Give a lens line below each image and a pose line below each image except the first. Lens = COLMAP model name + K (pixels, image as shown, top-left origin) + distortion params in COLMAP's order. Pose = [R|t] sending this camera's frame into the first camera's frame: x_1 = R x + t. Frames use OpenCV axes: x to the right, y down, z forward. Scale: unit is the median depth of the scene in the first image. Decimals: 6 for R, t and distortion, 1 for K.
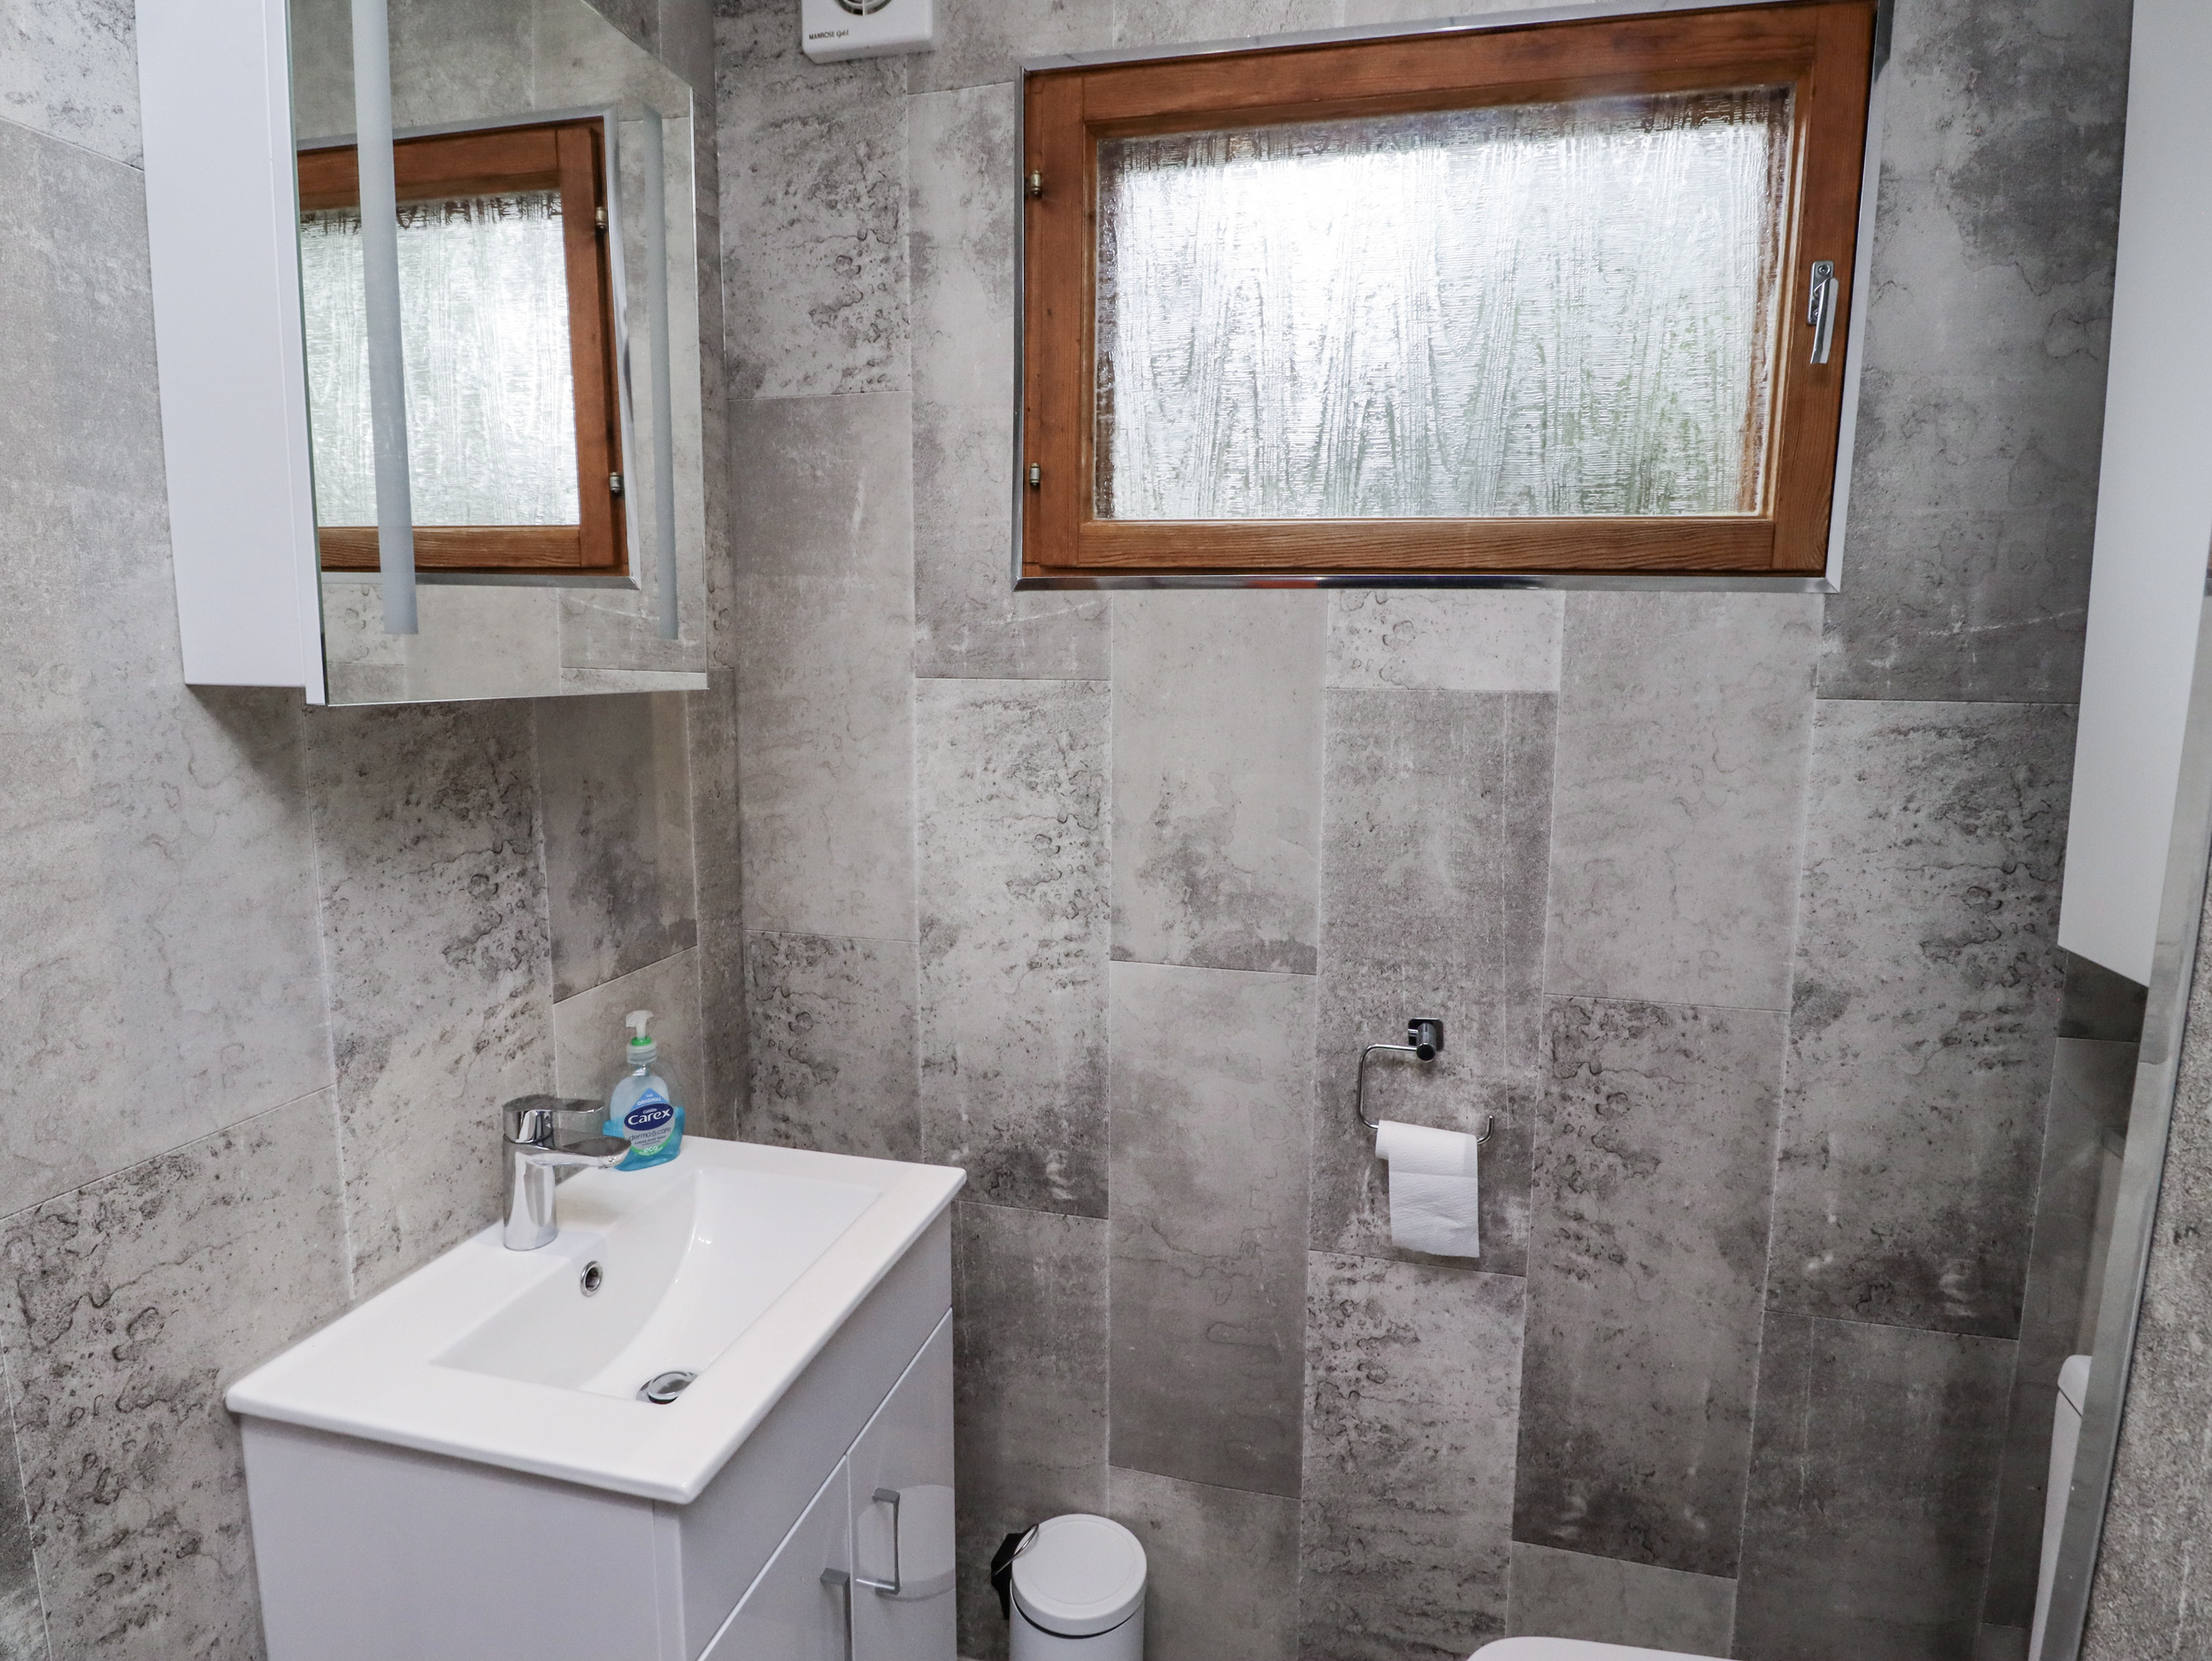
lens RADIAL K [[1337.5, 0, 1099.5], [0, 1337.5, 862.4], [0, 0, 1]] dist [-0.000949, -0.021914]
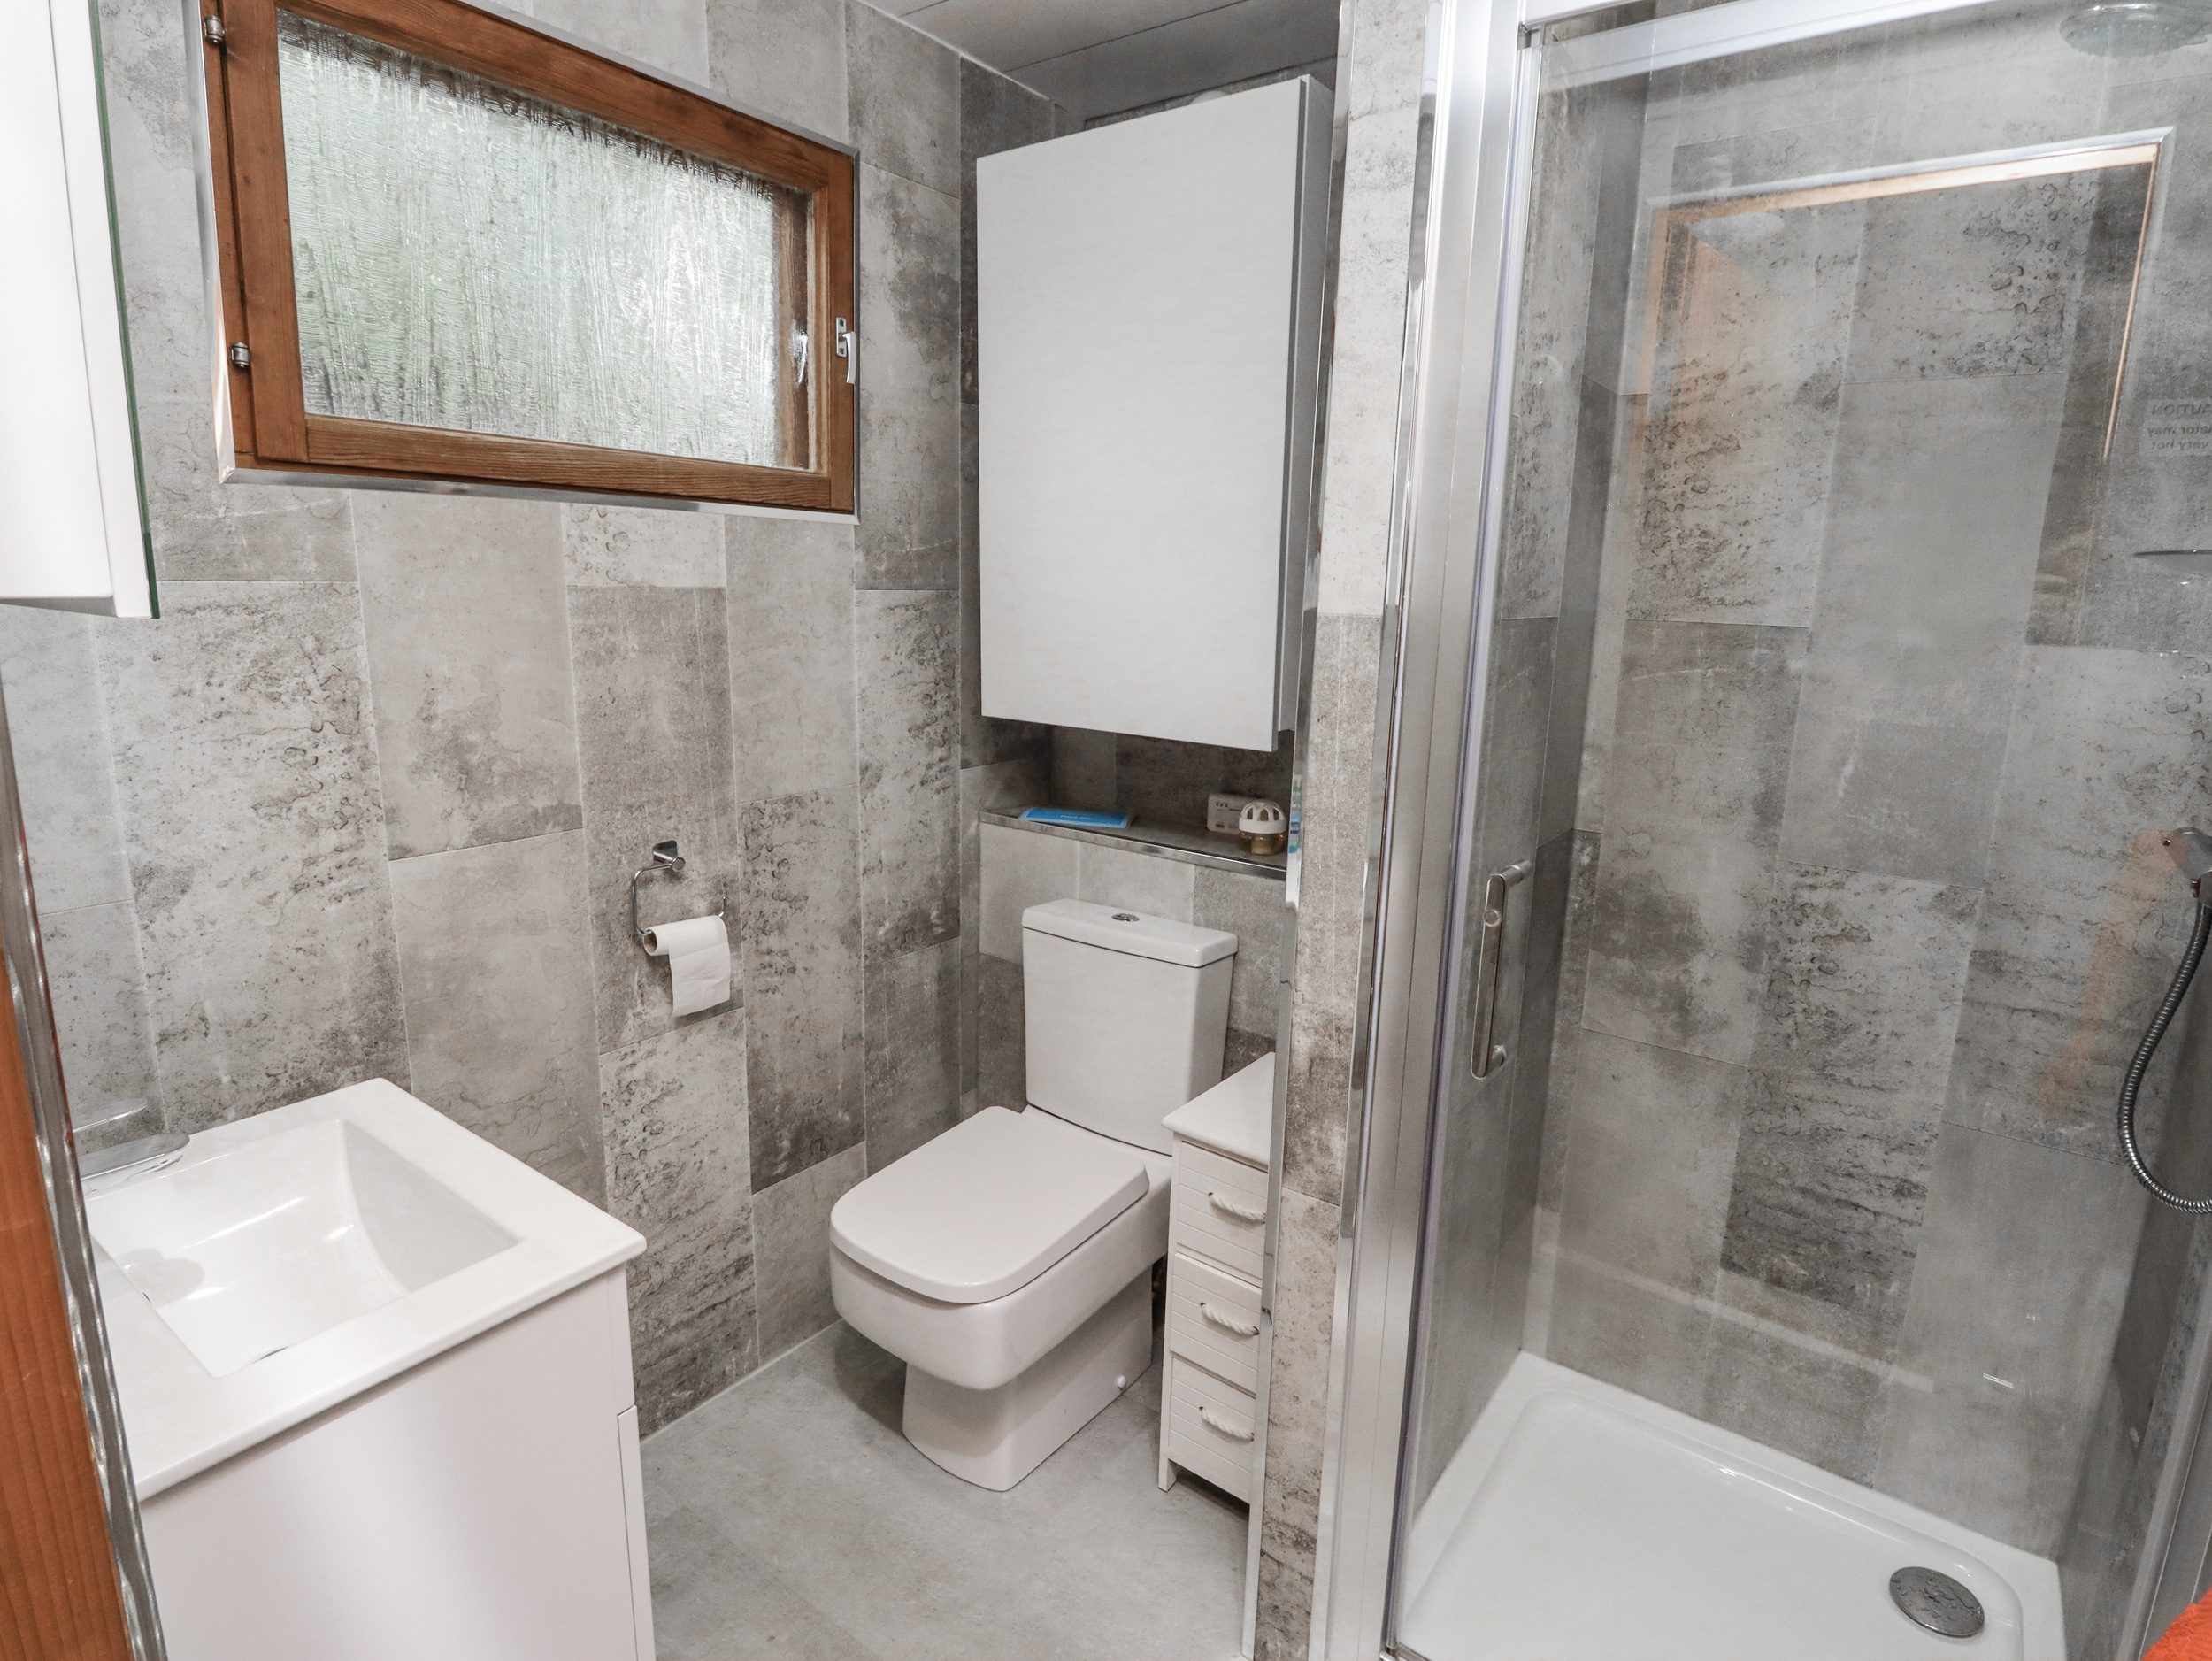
lens RADIAL K [[1154.1, 0, 1127.4], [0, 1154.1, 795.8], [0, 0, 1]] dist [0.001684, -0.013575]
pose [[0.341864, -0.179594, 0.922429, -0.634287], [0.119399, 0.981915, 0.146925, -0.038588], [-0.932134, 0.059909, 0.357124, 0.179435]]
